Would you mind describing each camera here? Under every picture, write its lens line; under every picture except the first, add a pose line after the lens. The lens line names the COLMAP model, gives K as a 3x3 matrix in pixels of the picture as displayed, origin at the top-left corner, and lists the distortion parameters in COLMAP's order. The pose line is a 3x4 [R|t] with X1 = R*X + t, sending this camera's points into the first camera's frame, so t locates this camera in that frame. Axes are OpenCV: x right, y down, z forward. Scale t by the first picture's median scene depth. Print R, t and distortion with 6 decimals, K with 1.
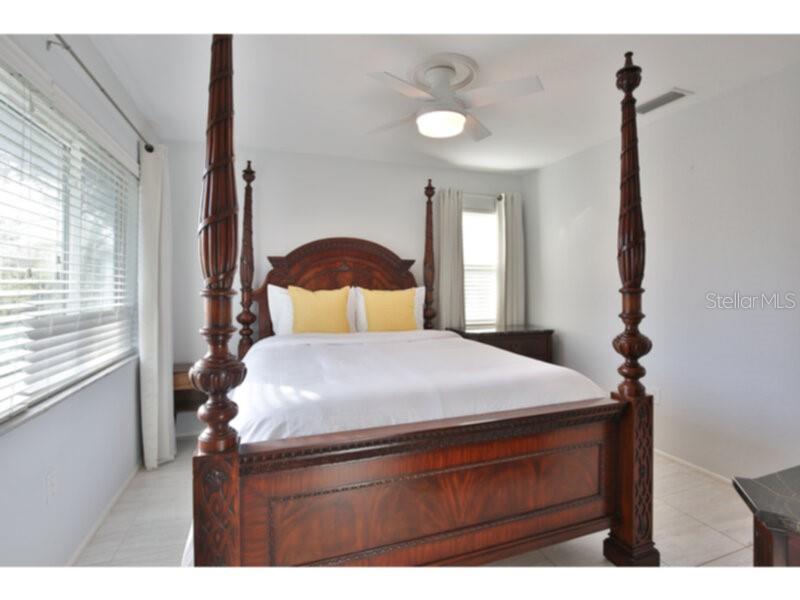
lens RADIAL K [[372.5, 0, 399.4], [0, 372.5, 286.3], [0, 0, 1]] dist [-0.106413, -0.000011]
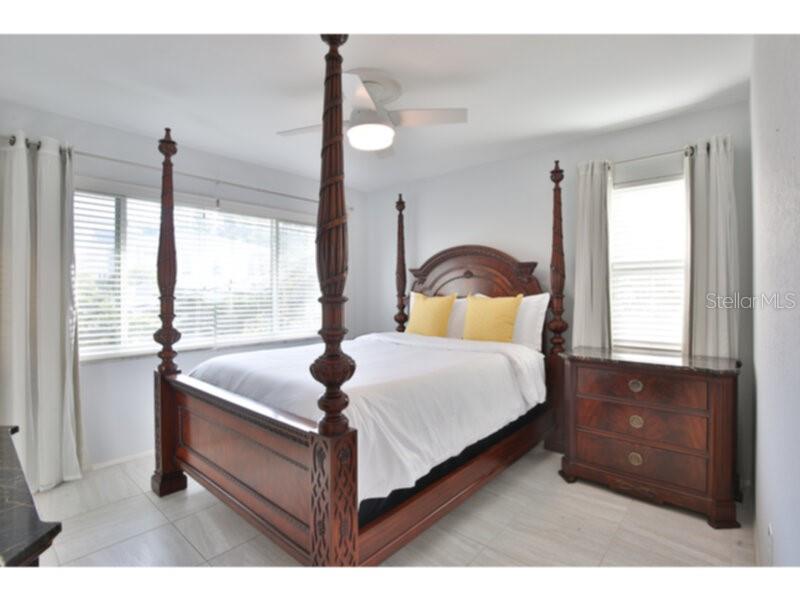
lens RADIAL K [[395.5, 0, 401.0], [0, 395.5, 283.3], [0, 0, 1]] dist [0.016625, -0.000565]
pose [[0.497078, -0.028816, -0.867227, 0.687212], [0.009075, 0.999566, -0.028011, 0.000178], [0.867658, 0.006053, 0.497124, 0.283894]]
